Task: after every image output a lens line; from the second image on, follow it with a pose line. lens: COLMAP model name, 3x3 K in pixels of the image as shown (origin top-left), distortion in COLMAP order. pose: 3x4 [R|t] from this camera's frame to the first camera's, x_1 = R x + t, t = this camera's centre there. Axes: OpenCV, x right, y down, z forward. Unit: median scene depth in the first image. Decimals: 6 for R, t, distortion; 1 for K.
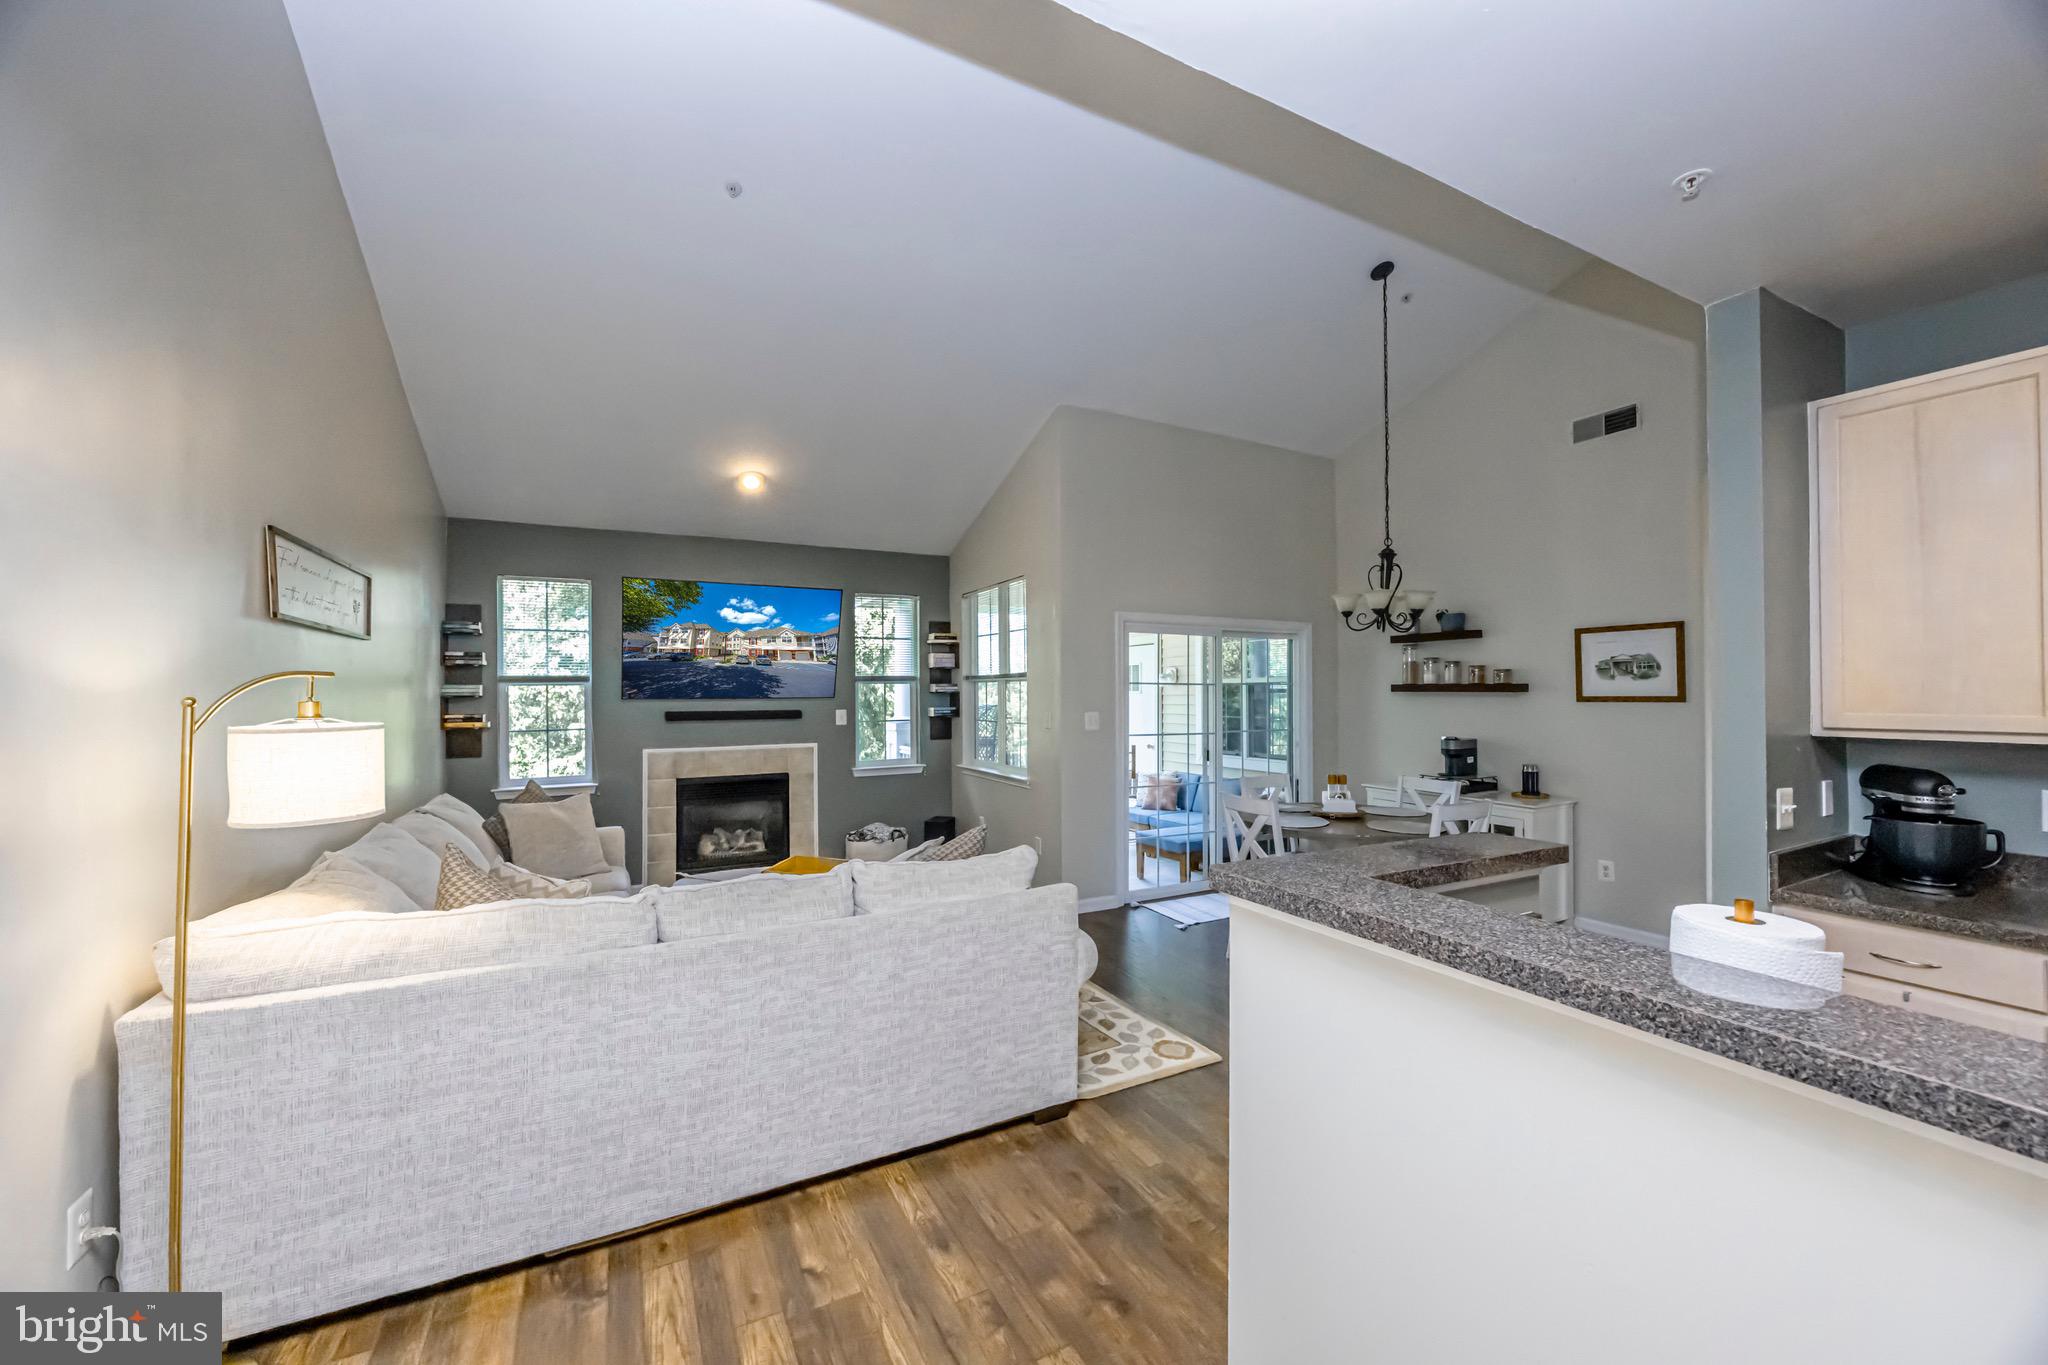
lens RADIAL K [[778.0, 0, 1021.0], [0, 778.0, 686.9], [0, 0, 1]] dist [-0.003782, 0.001258]
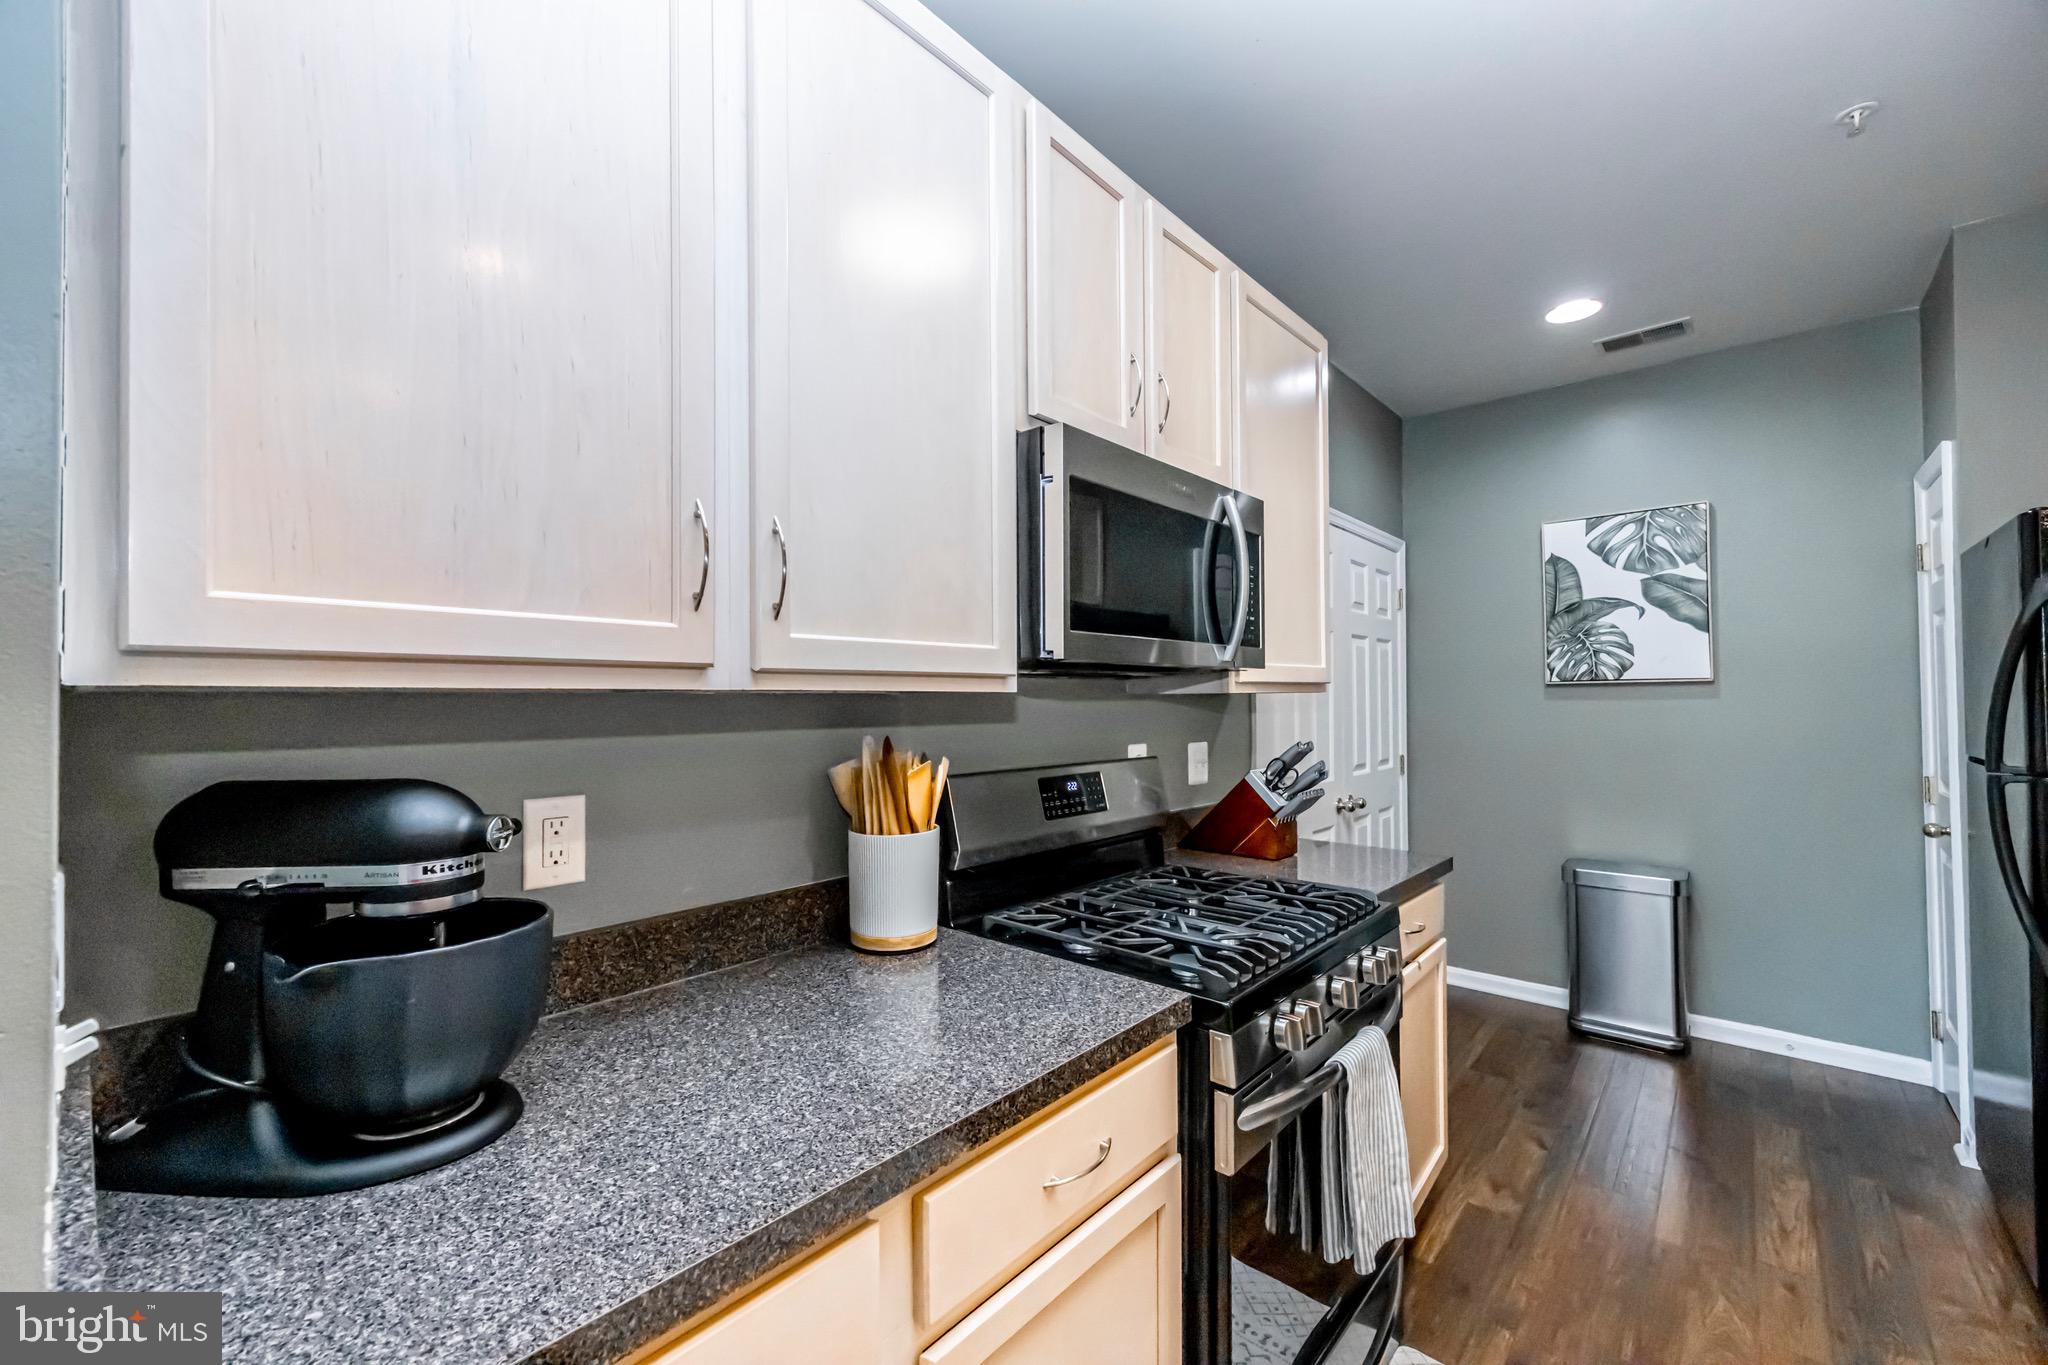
lens RADIAL K [[819.4, 0, 1019.9], [0, 819.4, 686.9], [0, 0, 1]] dist [0.012447, -0.001744]
pose [[-0.354977, 0.024578, 0.934552, 0.295947], [0.002741, 0.999677, -0.025250, 0.030693], [-0.934871, -0.006401, -0.354930, 0.355259]]
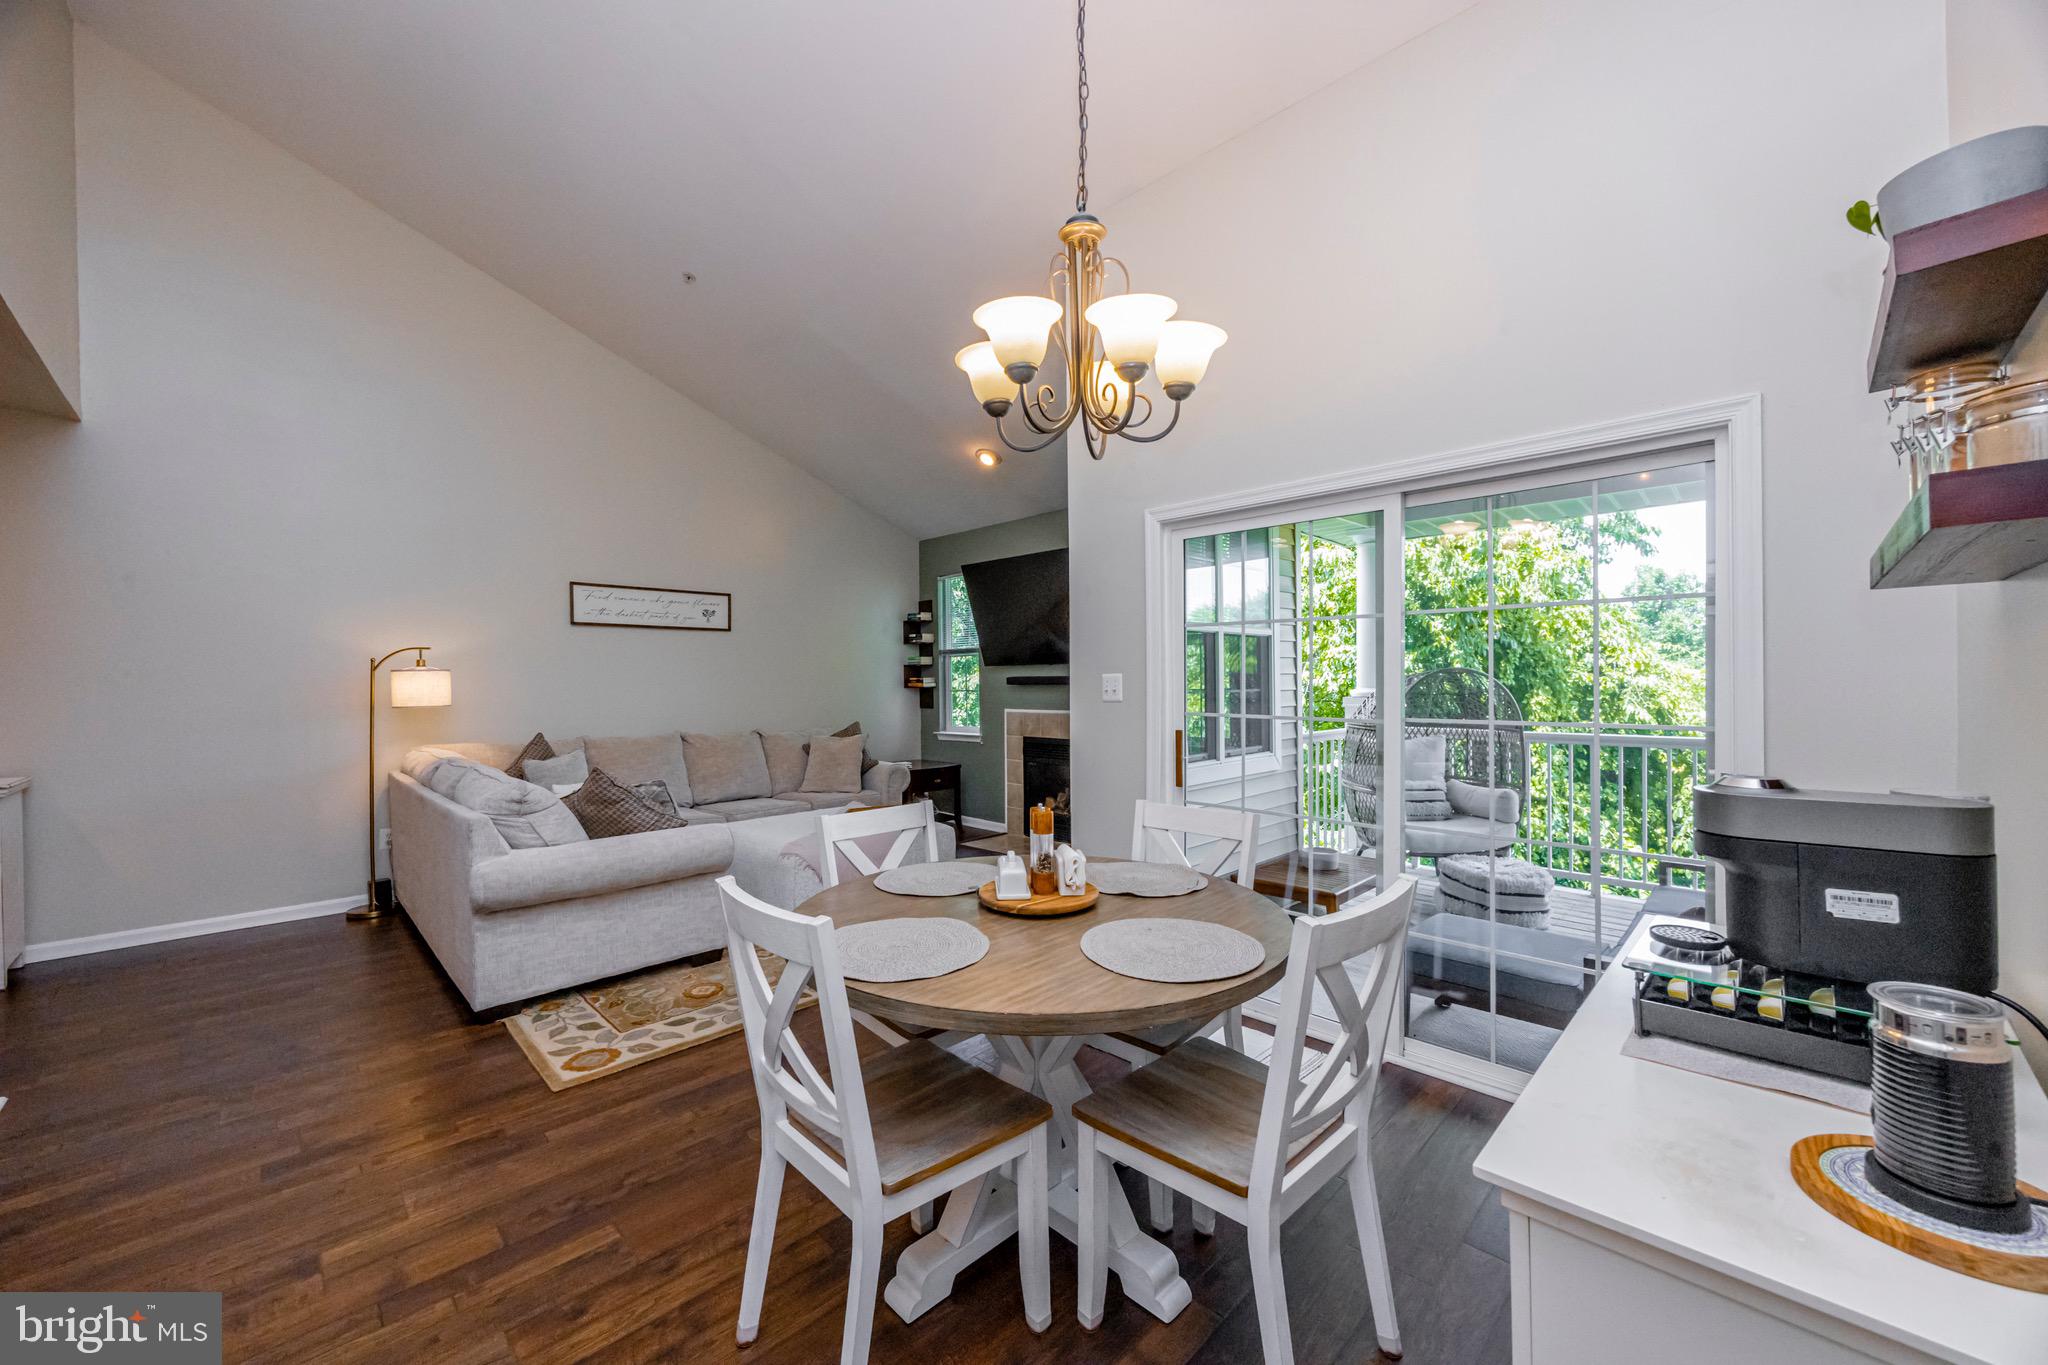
lens RADIAL K [[778.0, 0, 1025.5], [0, 778.0, 681.0], [0, 0, 1]] dist [-0.003782, 0.001258]
pose [[0.299195, 0.003247, -0.954186, 0.650264], [0.013894, 0.999873, 0.007759, 0.029943], [0.954091, -0.015579, 0.299112, 0.684325]]
